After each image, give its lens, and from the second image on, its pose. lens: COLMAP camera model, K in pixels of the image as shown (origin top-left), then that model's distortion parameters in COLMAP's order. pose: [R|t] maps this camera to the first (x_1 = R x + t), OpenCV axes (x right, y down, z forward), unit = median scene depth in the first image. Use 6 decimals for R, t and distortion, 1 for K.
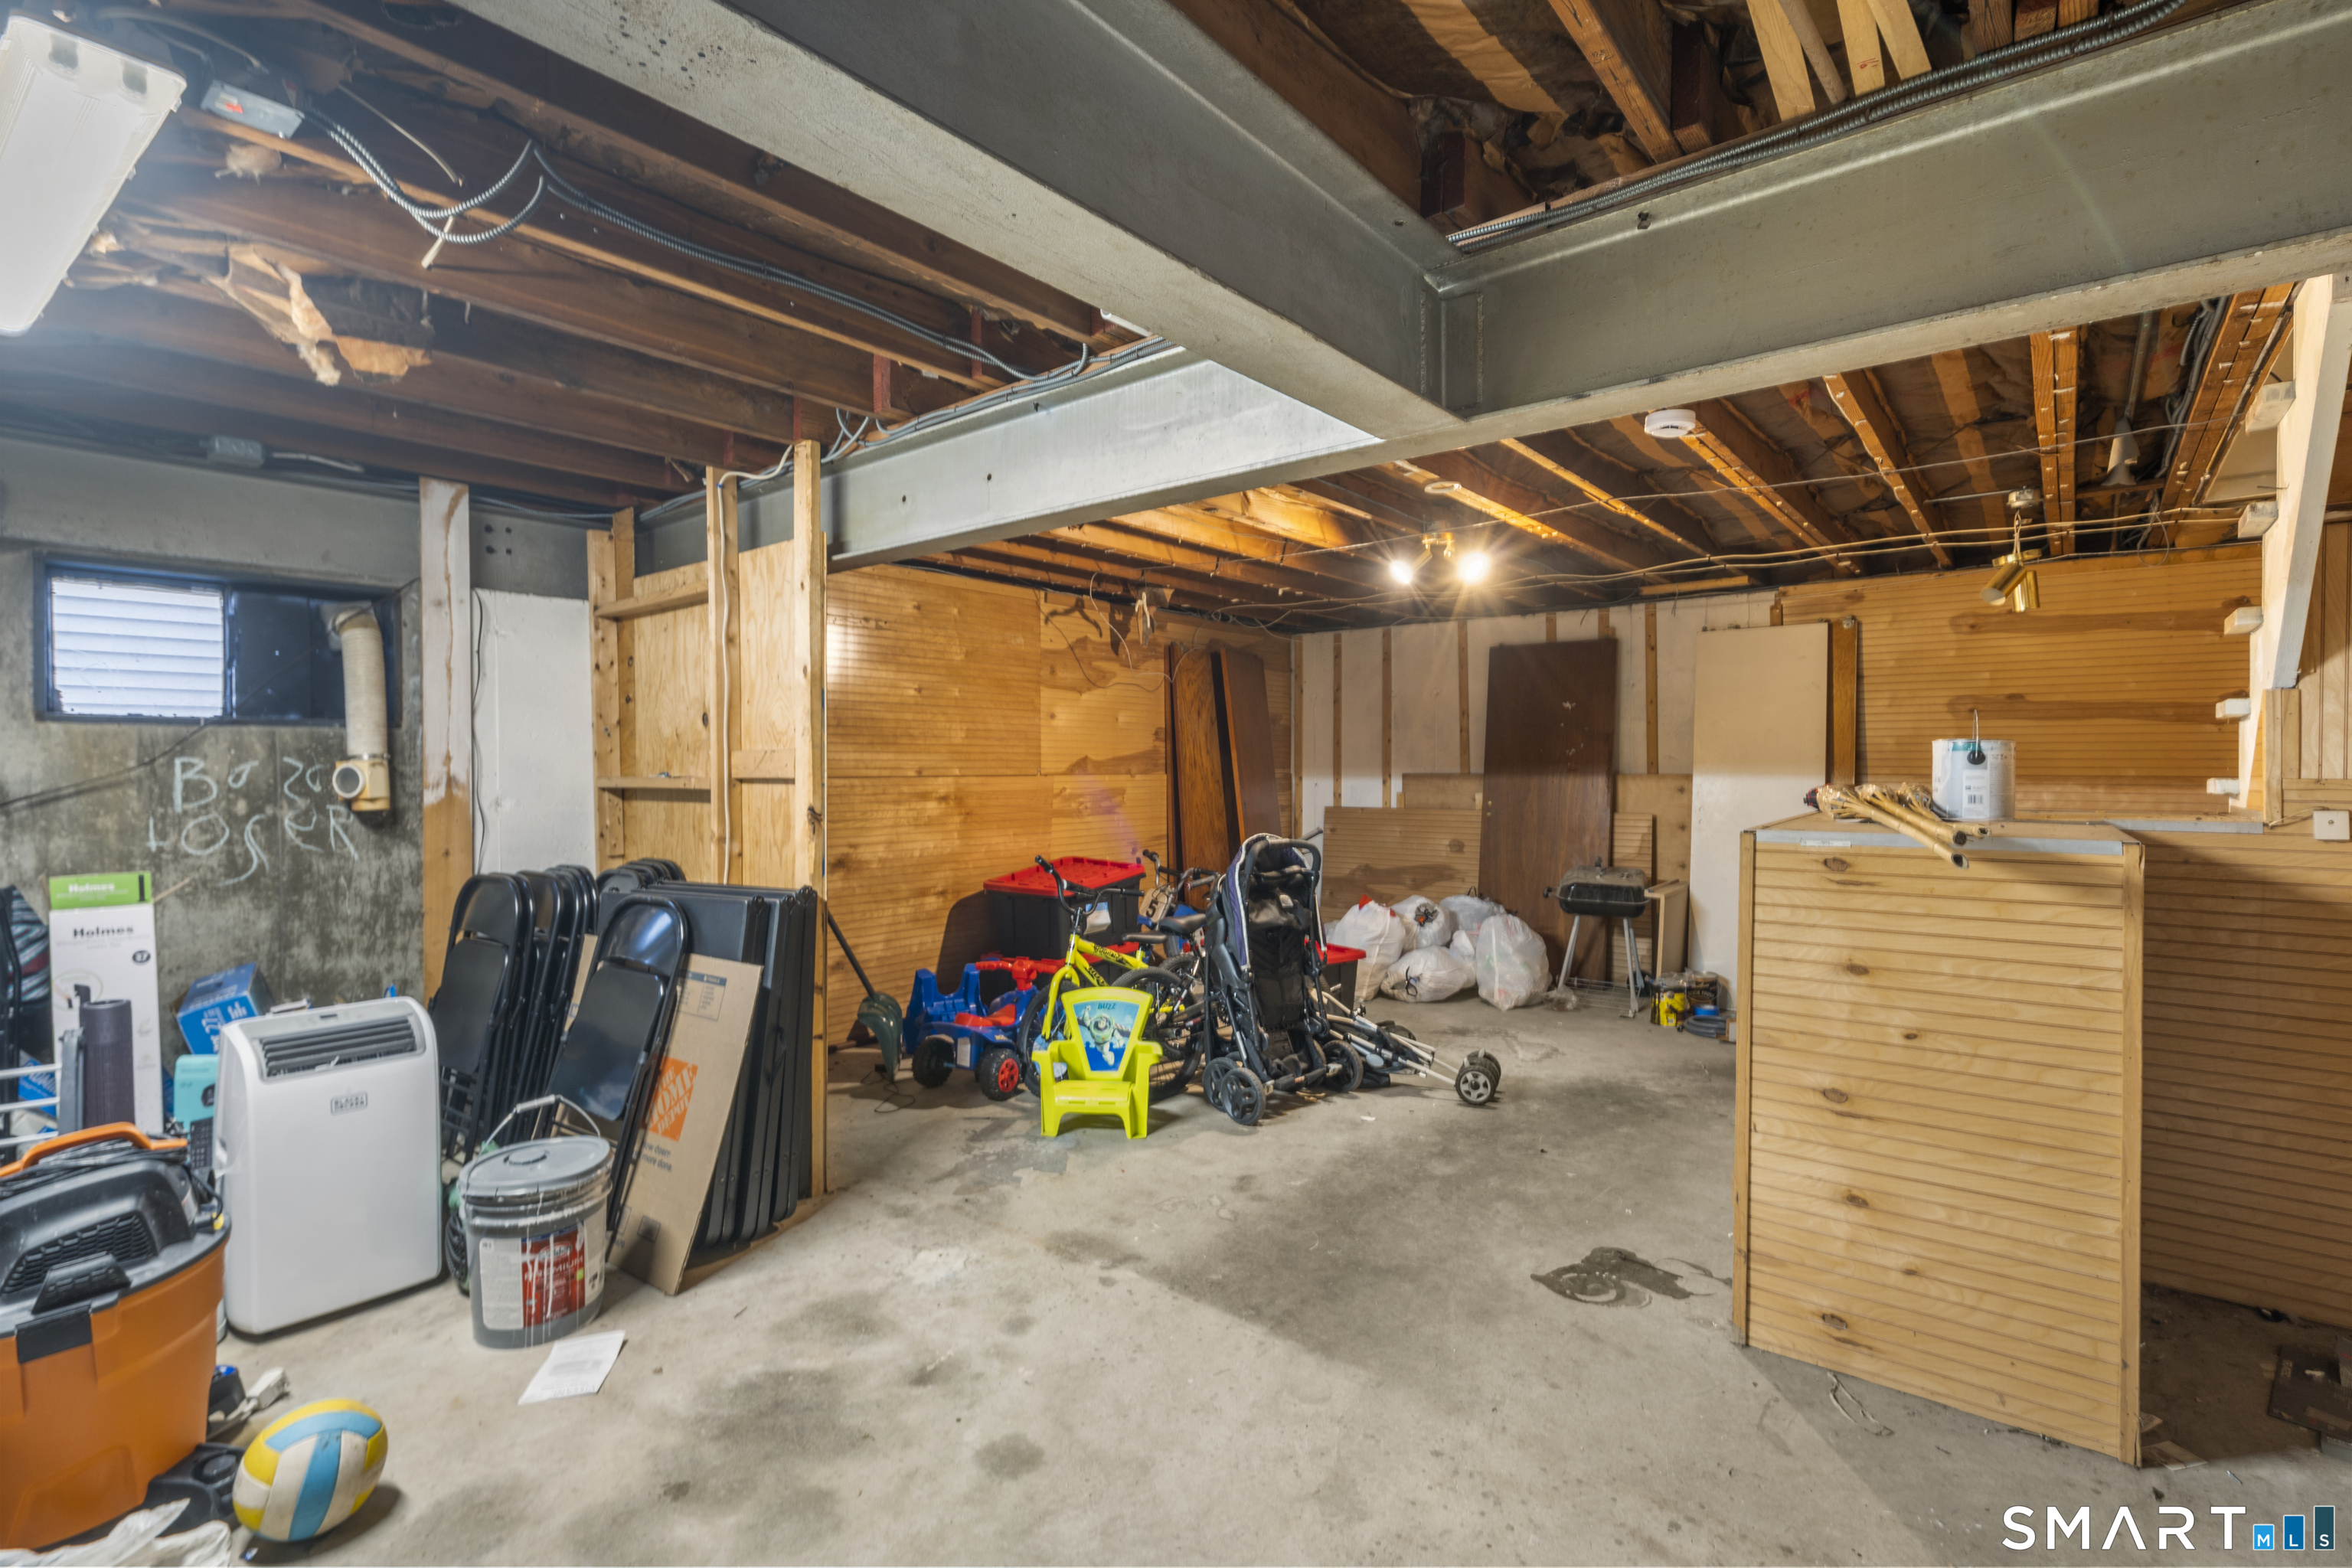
lens RADIAL K [[1082.4, 0, 1164.7], [0, 1082.4, 781.0], [0, 0, 1]] dist [-0.004427, 0.003184]
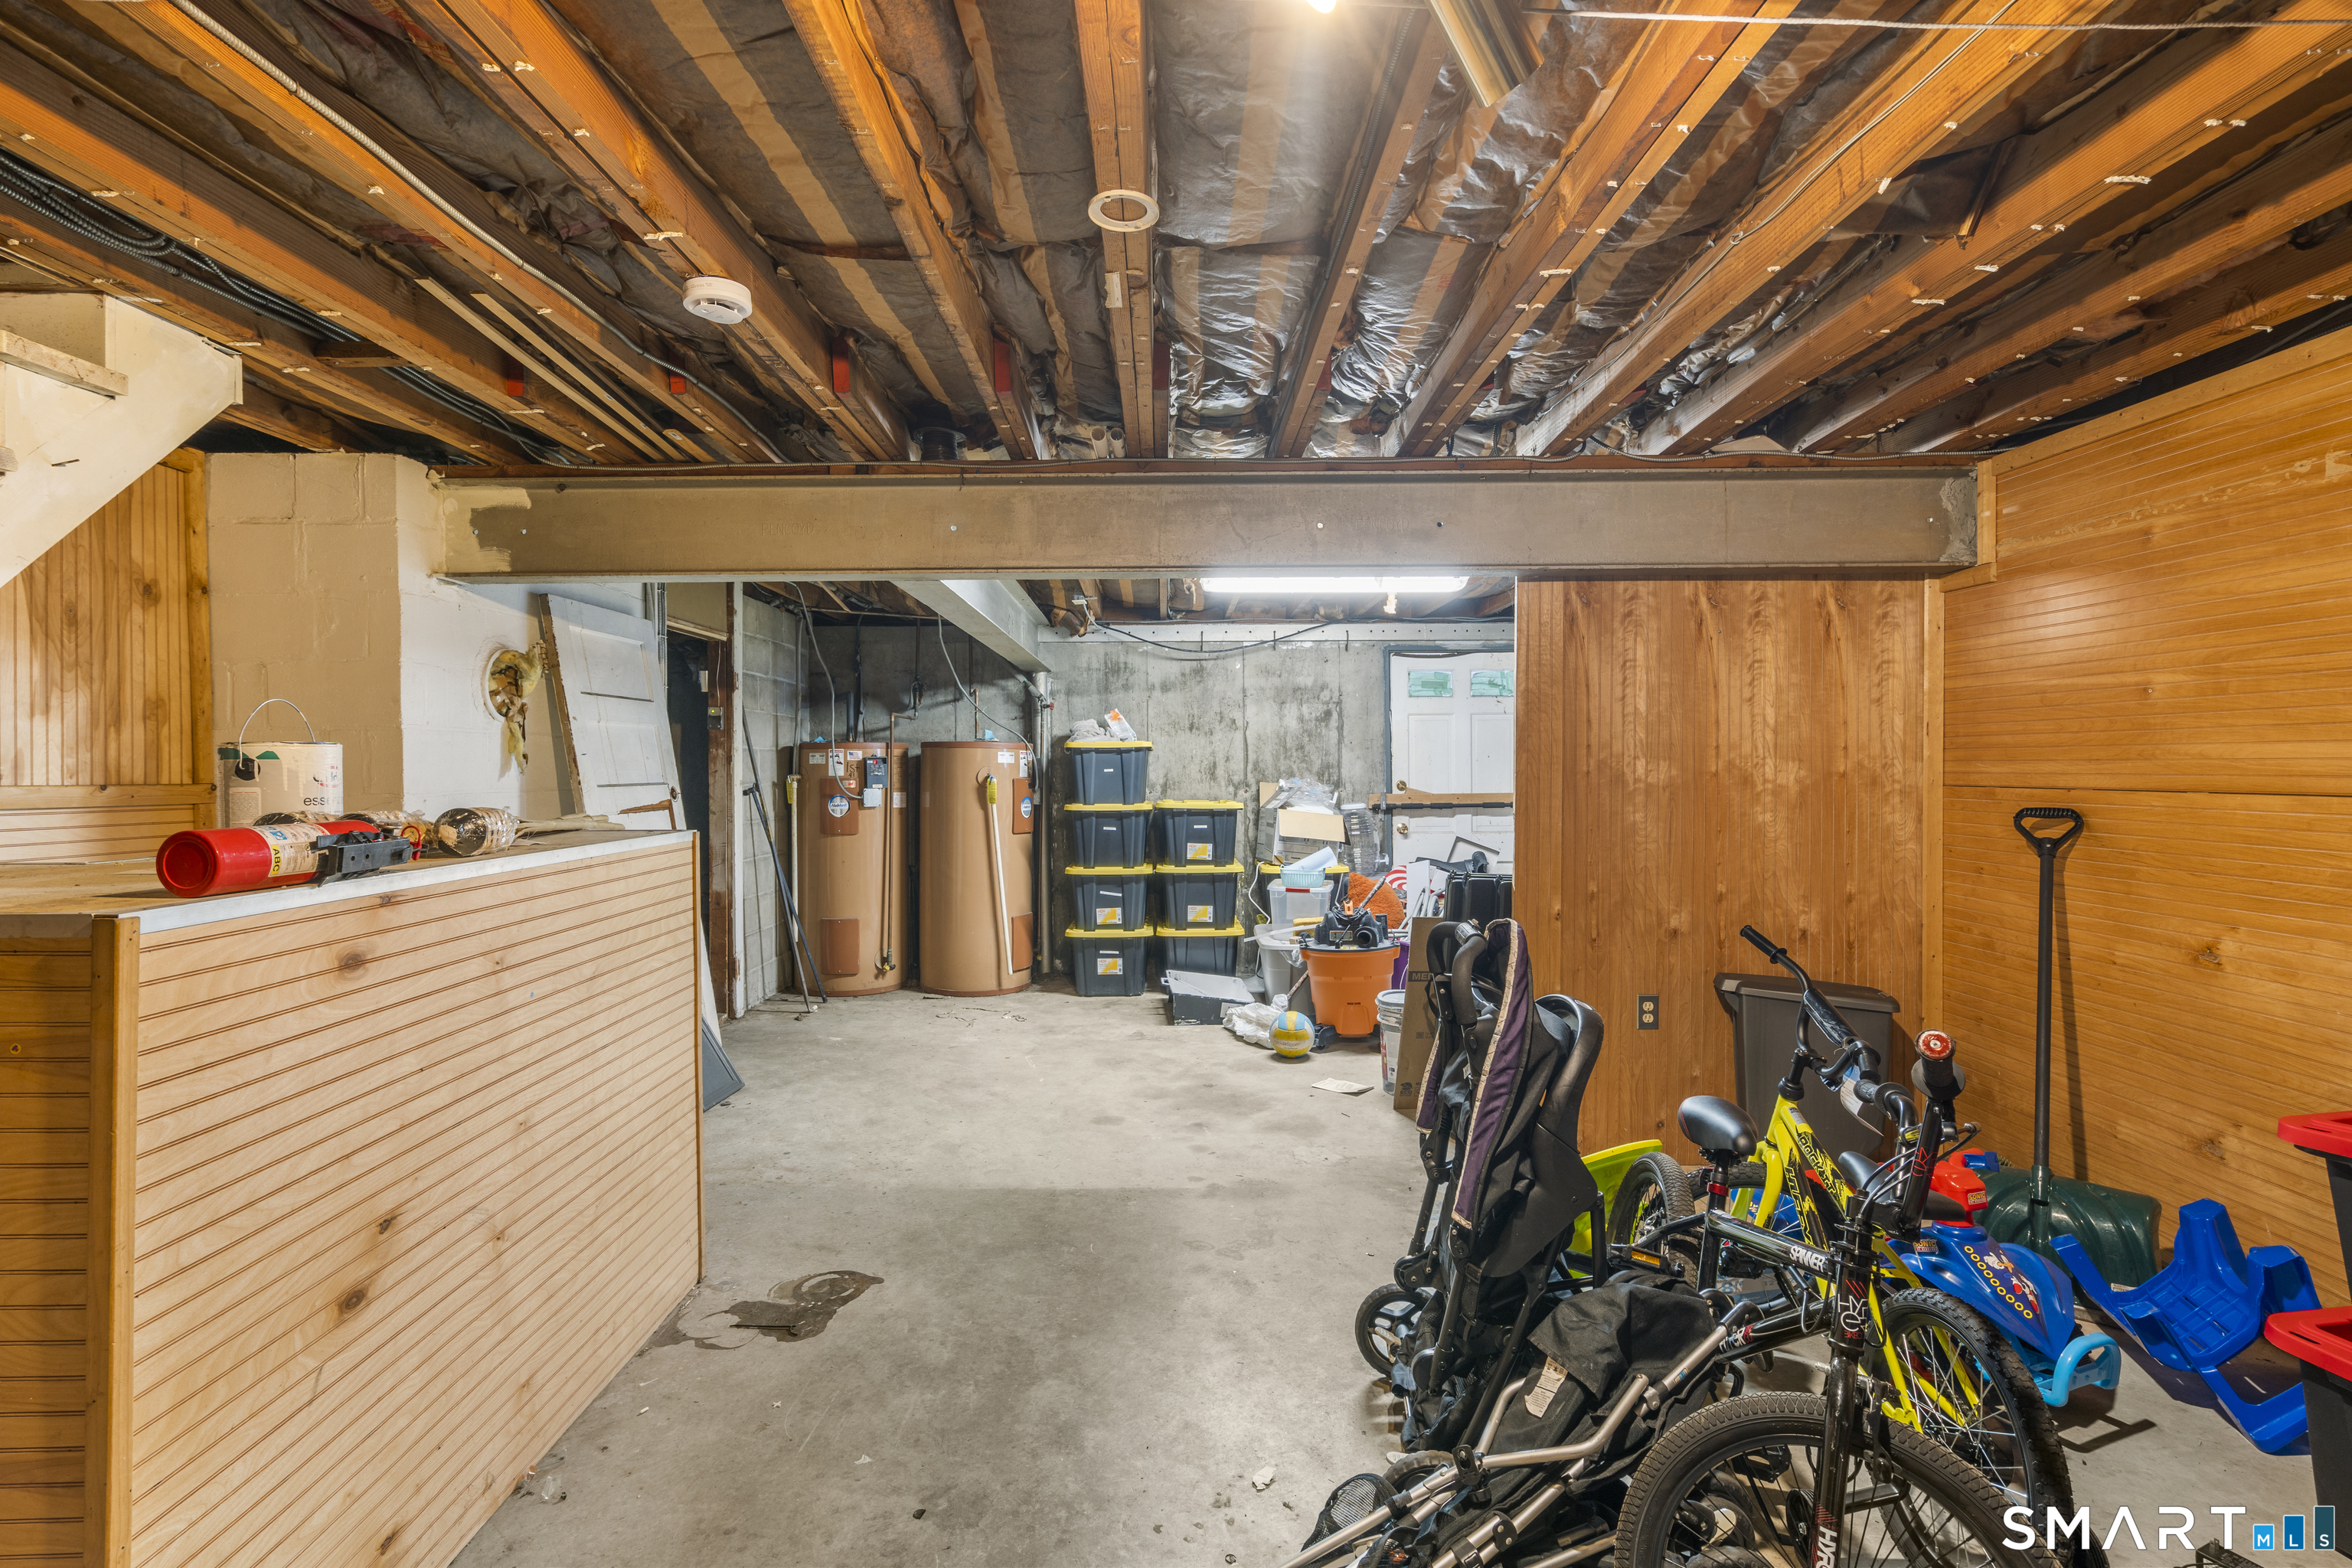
lens RADIAL K [[1082.4, 0, 1164.7], [0, 1082.4, 781.0], [0, 0, 1]] dist [-0.004427, 0.003184]
pose [[-0.767452, 0.014342, -0.640946, 0.809886], [-0.006567, 0.999521, 0.030229, -0.042207], [0.641073, 0.027408, -0.766990, 2.009759]]
